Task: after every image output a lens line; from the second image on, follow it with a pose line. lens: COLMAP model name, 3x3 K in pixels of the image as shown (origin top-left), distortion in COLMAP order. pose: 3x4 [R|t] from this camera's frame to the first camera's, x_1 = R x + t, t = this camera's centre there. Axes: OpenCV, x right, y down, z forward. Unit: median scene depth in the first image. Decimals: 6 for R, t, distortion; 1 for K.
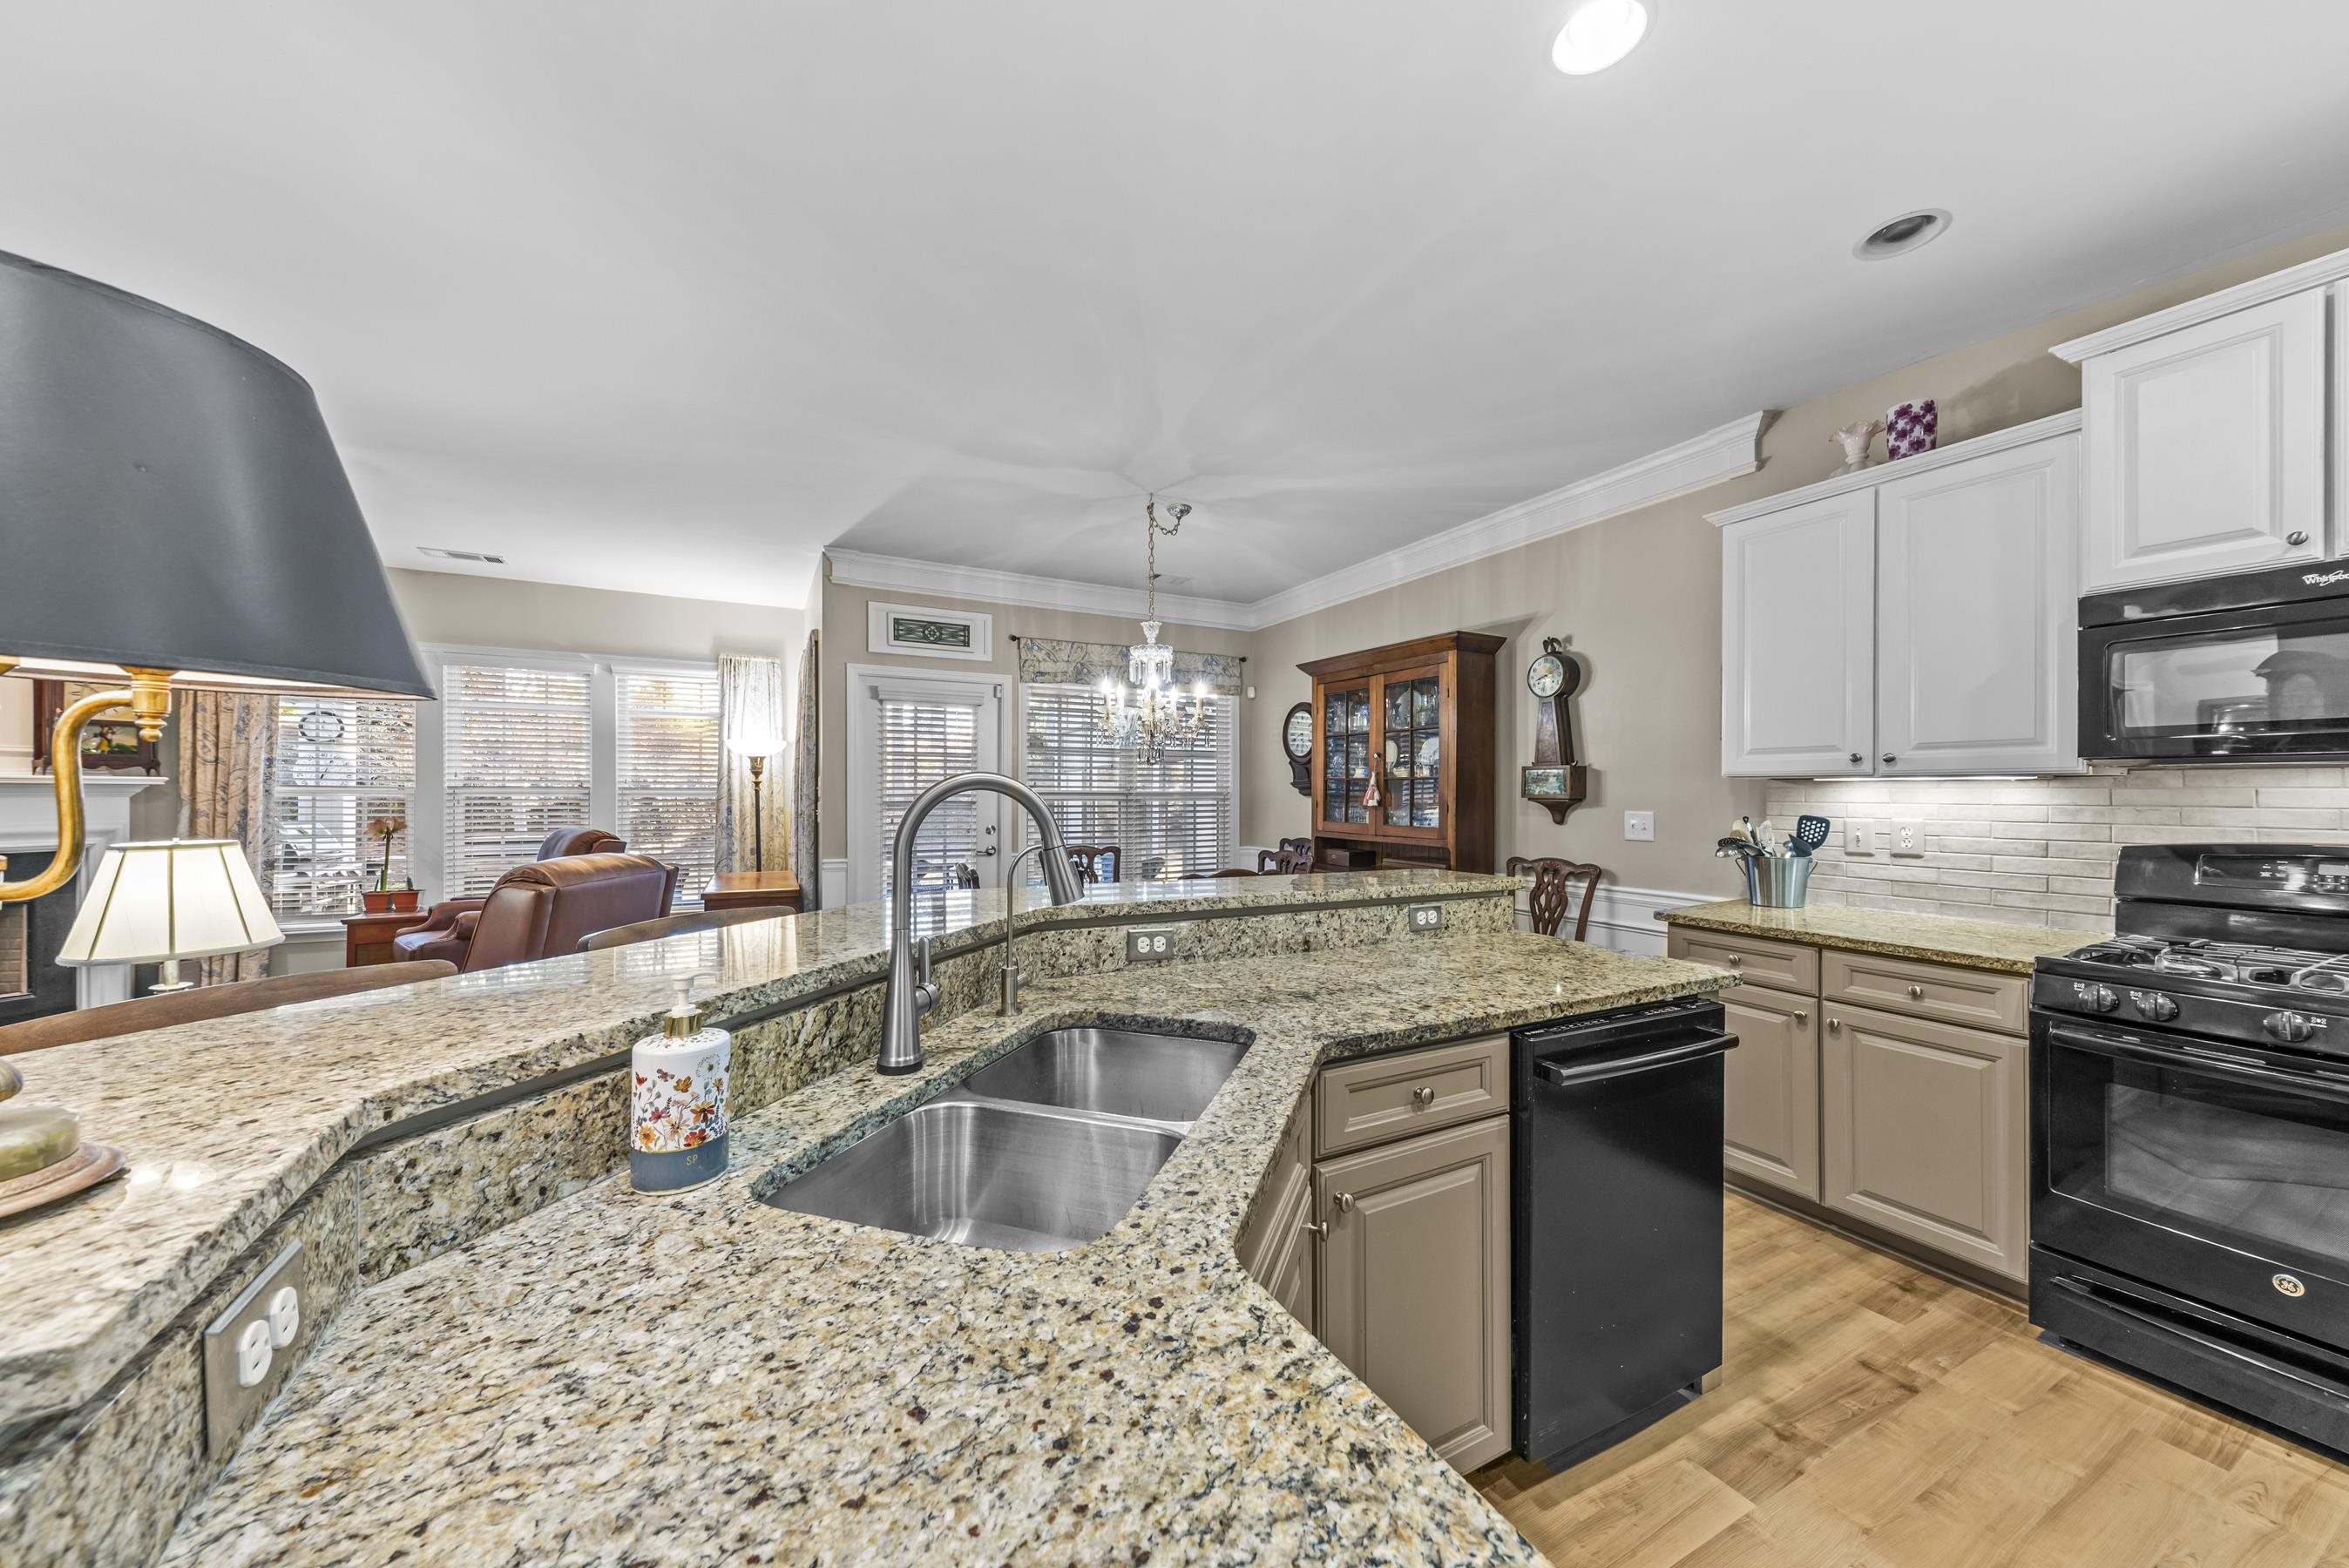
lens RADIAL K [[818.4, 0, 1168.0], [0, 818.4, 795.6], [0, 0, 1]] dist [0.011601, -0.003440]
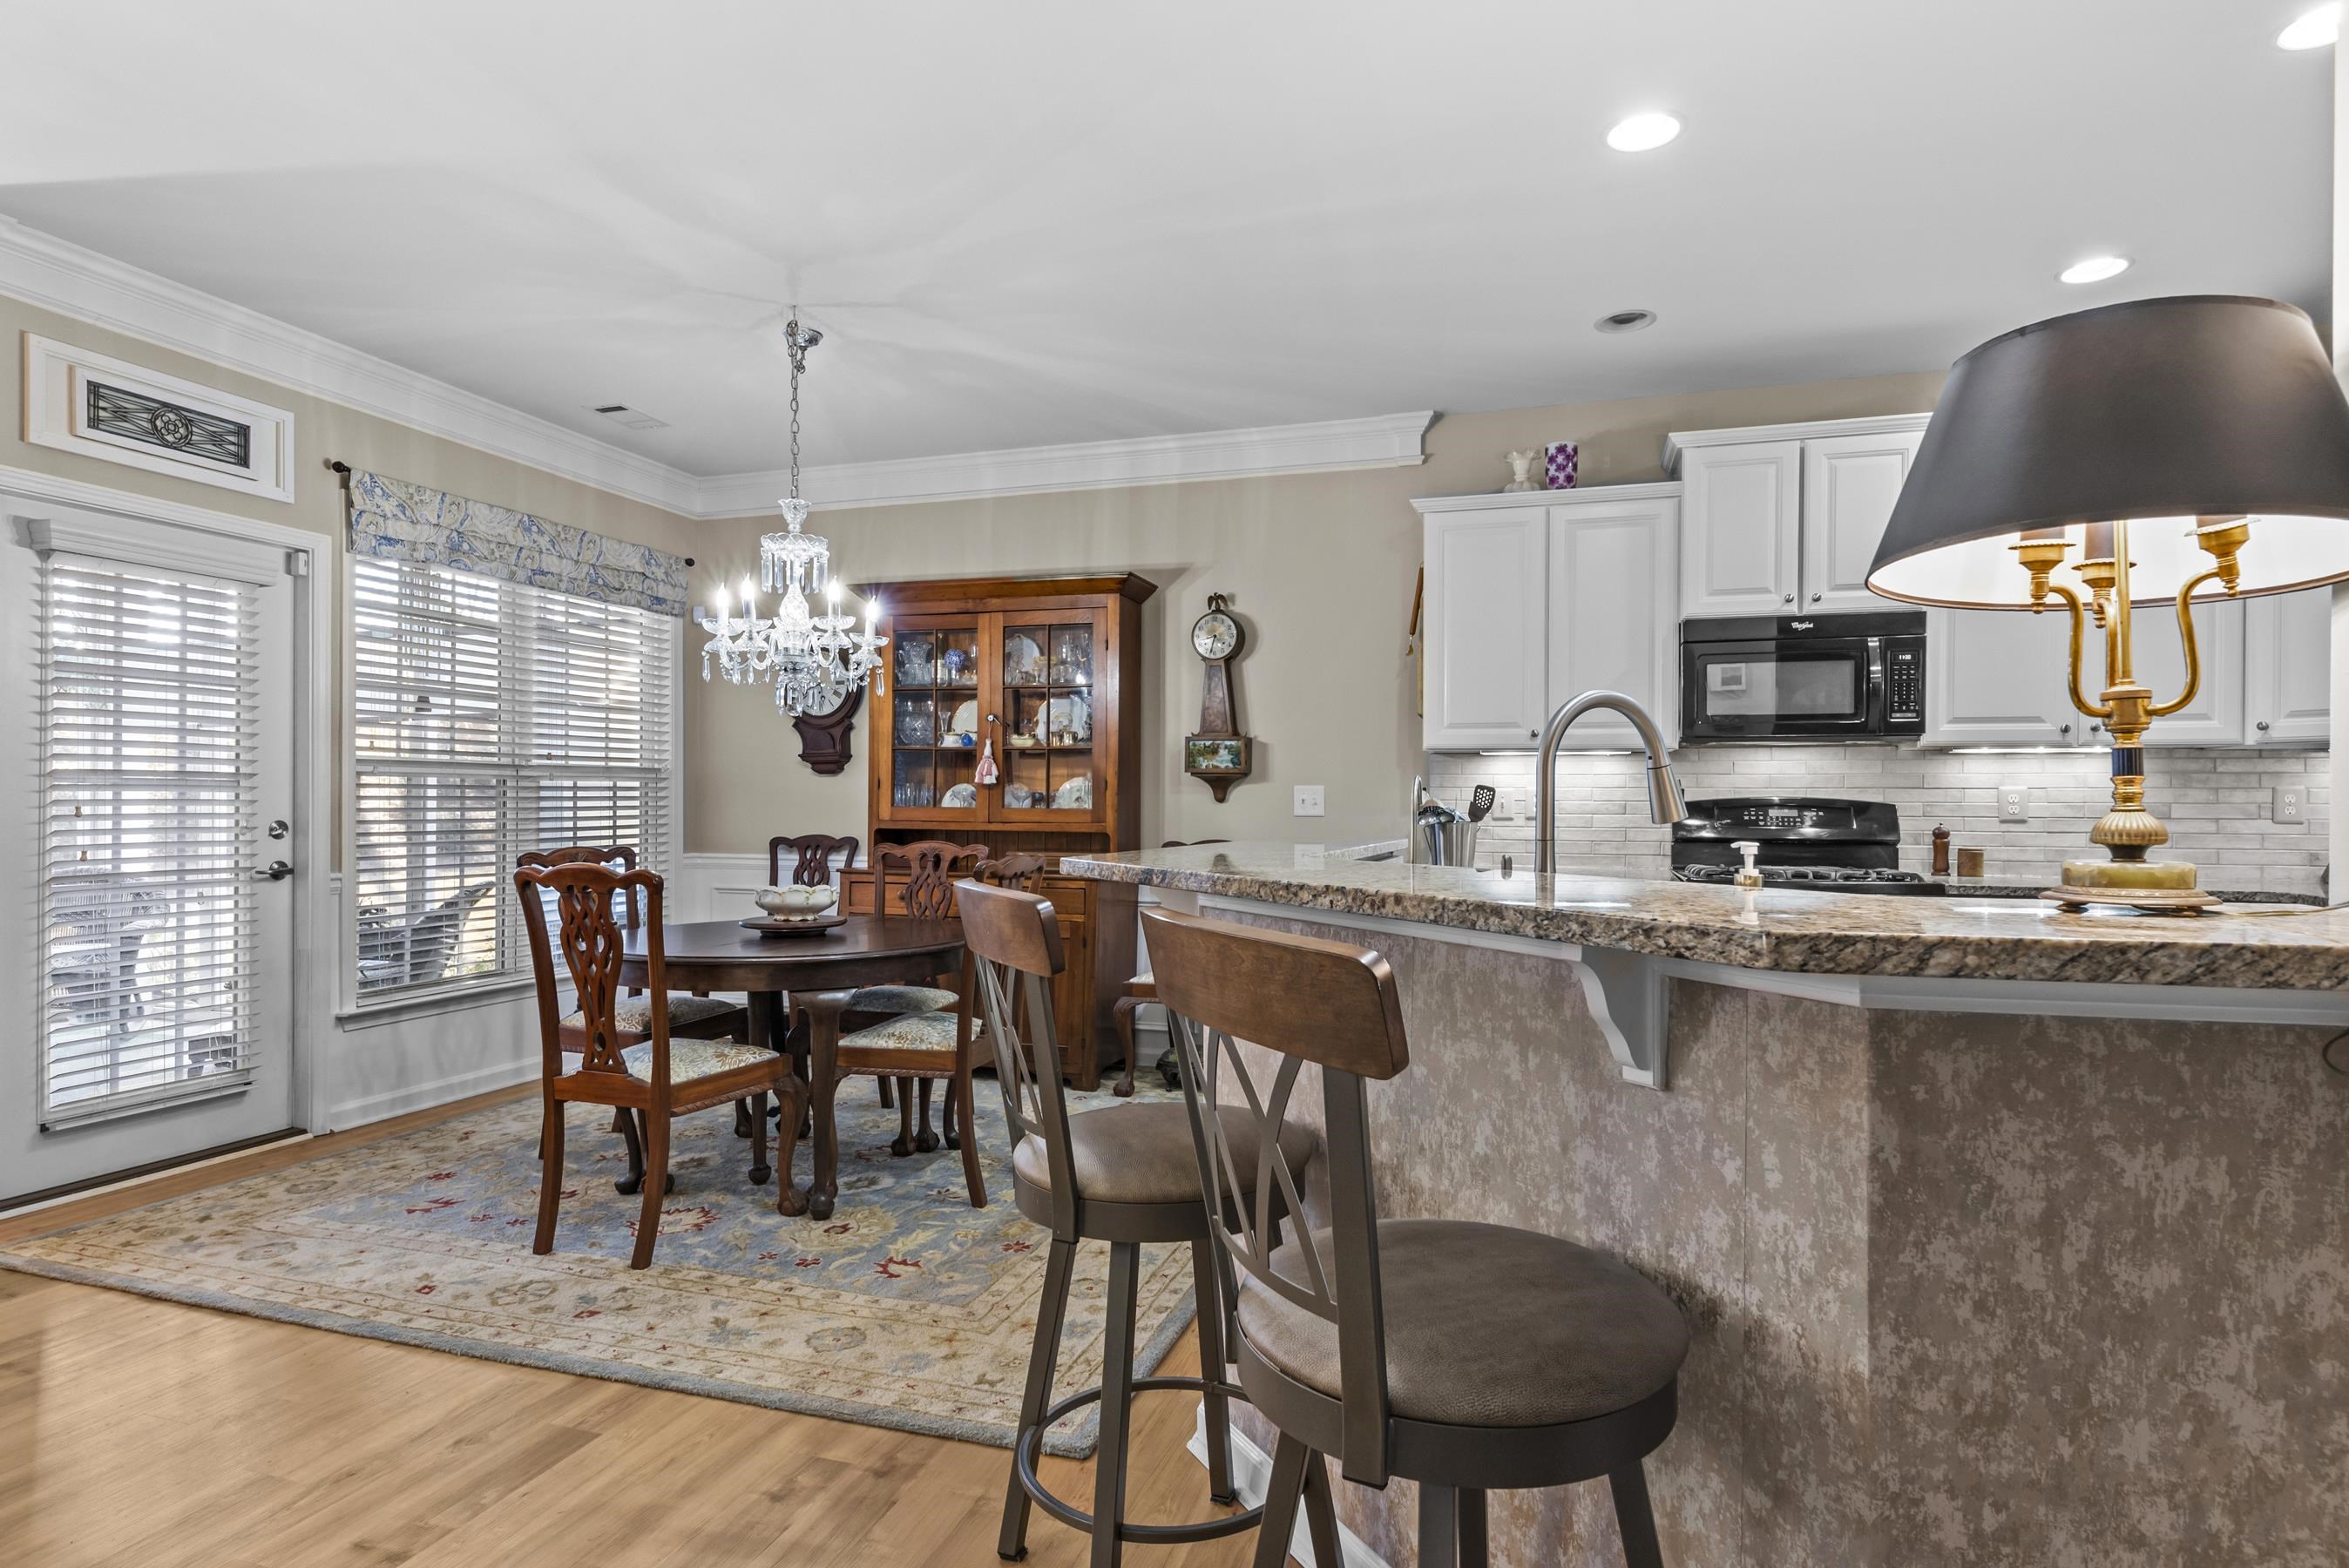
lens RADIAL K [[1241.8, 0, 1180.1], [0, 1241.8, 784.0], [0, 0, 1]] dist [0.021619, -0.009142]
pose [[0.698229, 0.002604, 0.715870, -0.692293], [0.003485, 0.999969, -0.007037, 0.032025], [-0.715866, 0.007408, 0.698198, 0.108443]]
